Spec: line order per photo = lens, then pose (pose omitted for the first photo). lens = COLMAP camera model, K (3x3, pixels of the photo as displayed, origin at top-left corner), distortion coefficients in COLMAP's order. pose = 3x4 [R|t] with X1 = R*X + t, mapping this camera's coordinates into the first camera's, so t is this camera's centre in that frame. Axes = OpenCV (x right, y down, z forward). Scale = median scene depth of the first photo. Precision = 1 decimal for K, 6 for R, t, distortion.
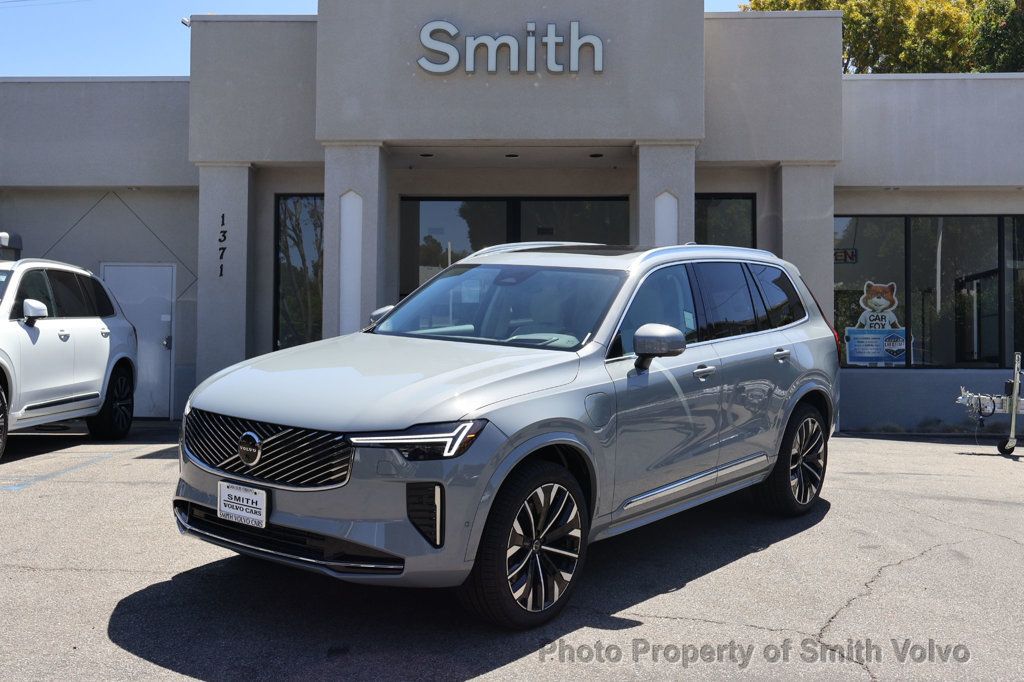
lens RADIAL K [[1108.6, 0, 518.8], [0, 1108.6, 338.3], [0, 0, 1]] dist [0.005203, 0.000000]
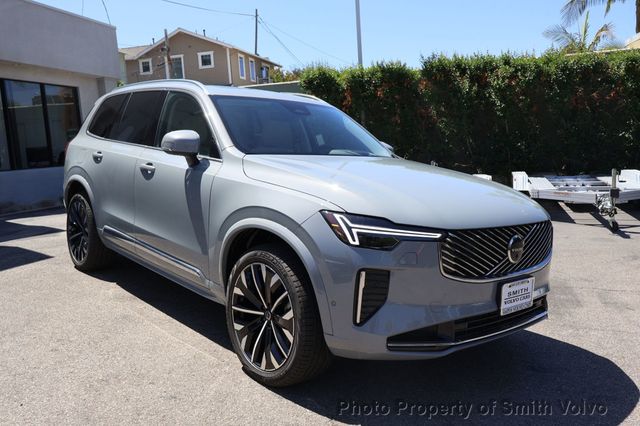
lens RADIAL K [[537.5, 0, 319.5], [0, 537.5, 216.4], [0, 0, 1]] dist [0.011982, -0.006805]
pose [[0.223962, -0.149421, 0.963075, -0.785040], [0.029694, 0.988765, 0.146501, -0.024954], [-0.974145, -0.004214, 0.225883, 1.000021]]
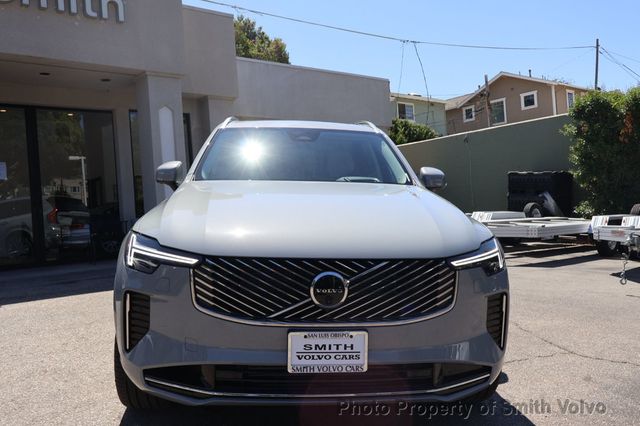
lens RADIAL K [[537.5, 0, 318.7], [0, 537.5, 213.4], [0, 0, 1]] dist [0.011982, -0.006805]
pose [[0.749658, -0.059024, 0.659188, -0.500274], [0.051168, 0.998203, 0.031189, 0.020465], [-0.659845, 0.010349, 0.751331, 0.624218]]
